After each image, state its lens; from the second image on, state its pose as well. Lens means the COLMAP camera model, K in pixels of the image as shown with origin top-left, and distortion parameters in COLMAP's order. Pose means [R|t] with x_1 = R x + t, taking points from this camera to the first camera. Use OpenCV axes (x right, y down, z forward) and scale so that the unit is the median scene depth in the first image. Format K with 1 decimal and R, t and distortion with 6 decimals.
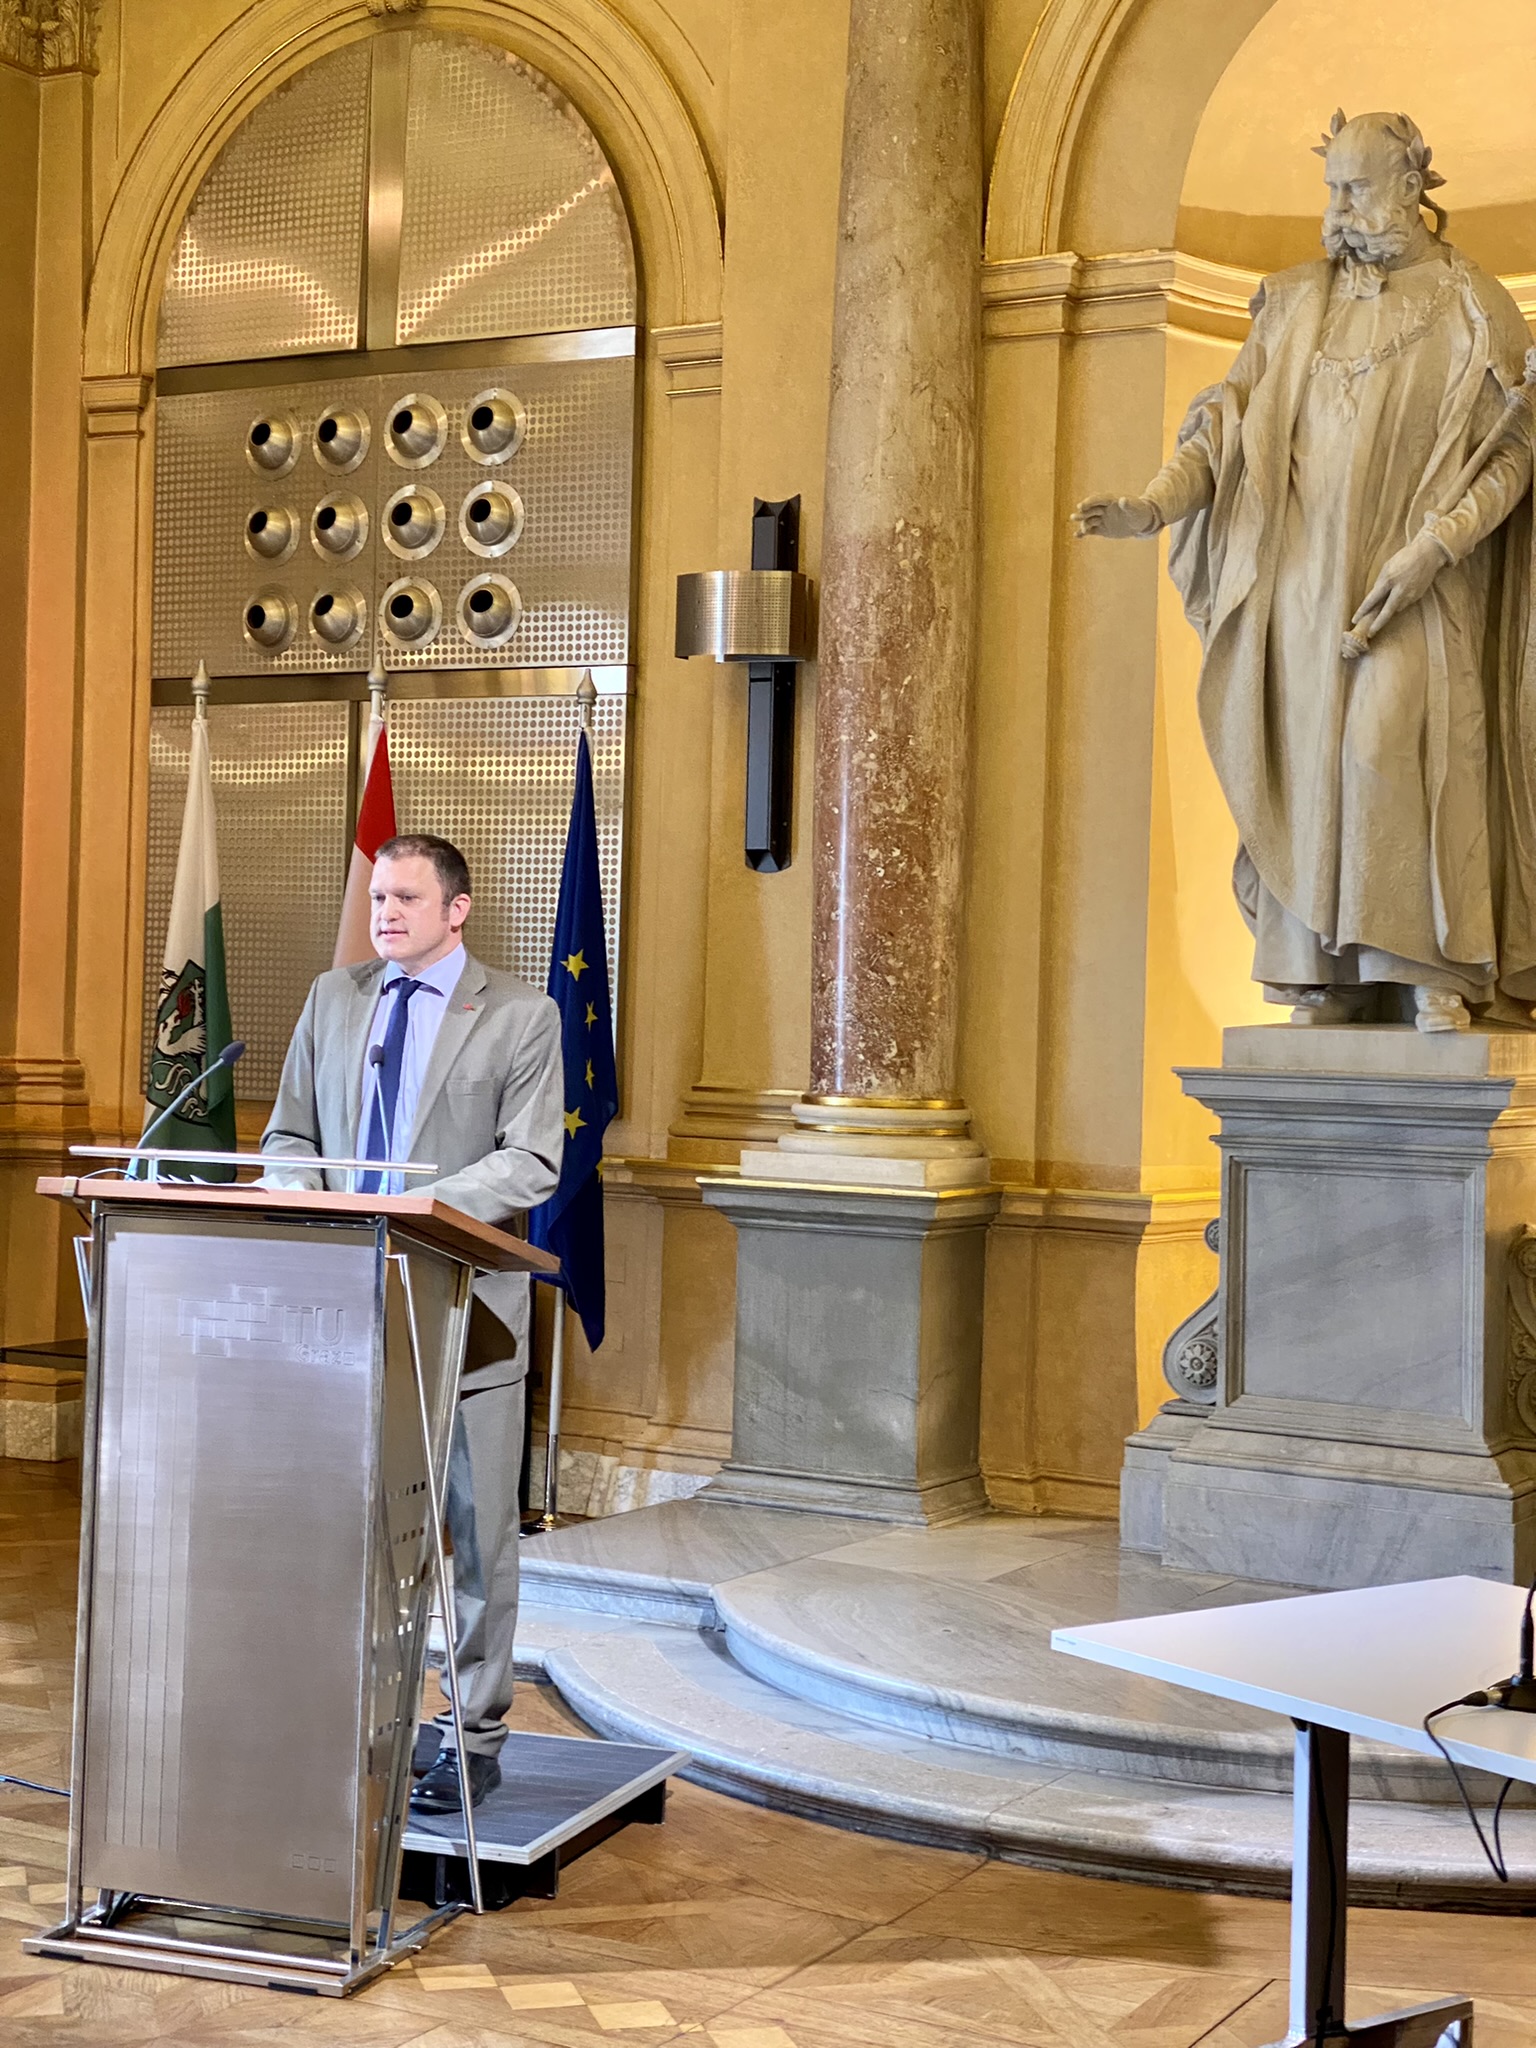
lens RADIAL K [[3030.7, 0, 753.2], [0, 3030.7, 1008.8], [0, 0, 1]] dist [0.143884, 0.000000]
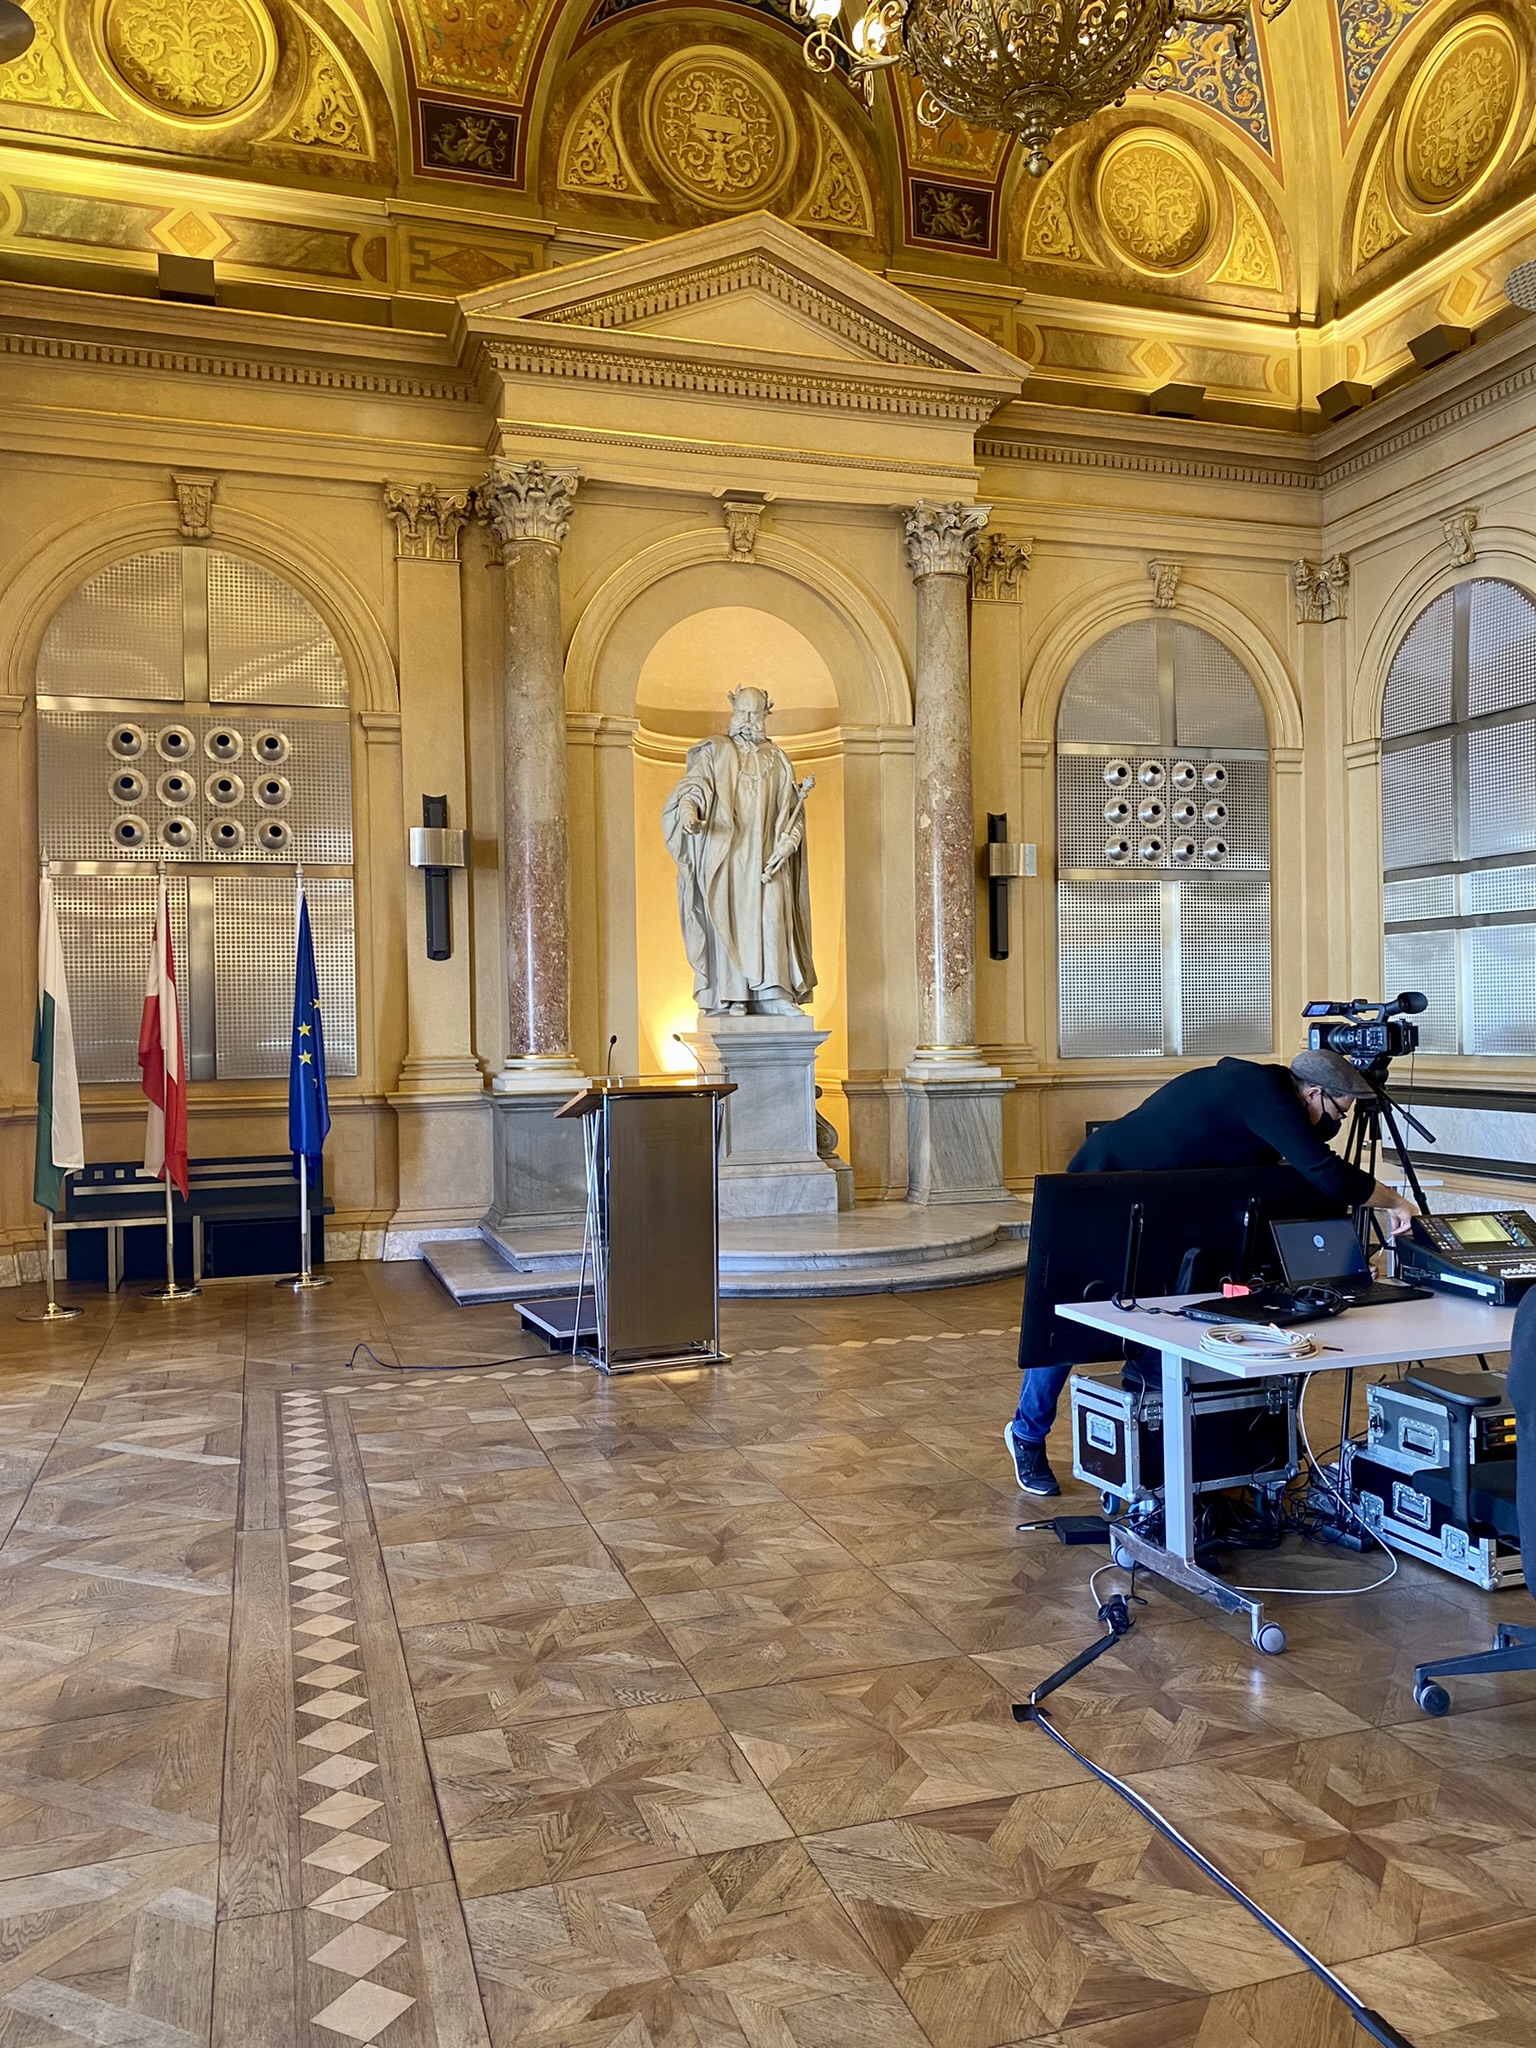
lens RADIAL K [[1562.7, 0, 762.2], [0, 1562.7, 1025.0], [0, 0, 1]] dist [0.037577, -0.037834]
pose [[0.675979, -0.046036, 0.735482, -0.766416], [0.038152, 0.998895, 0.027459, -0.022104], [-0.735933, 0.009498, 0.676988, 0.035901]]
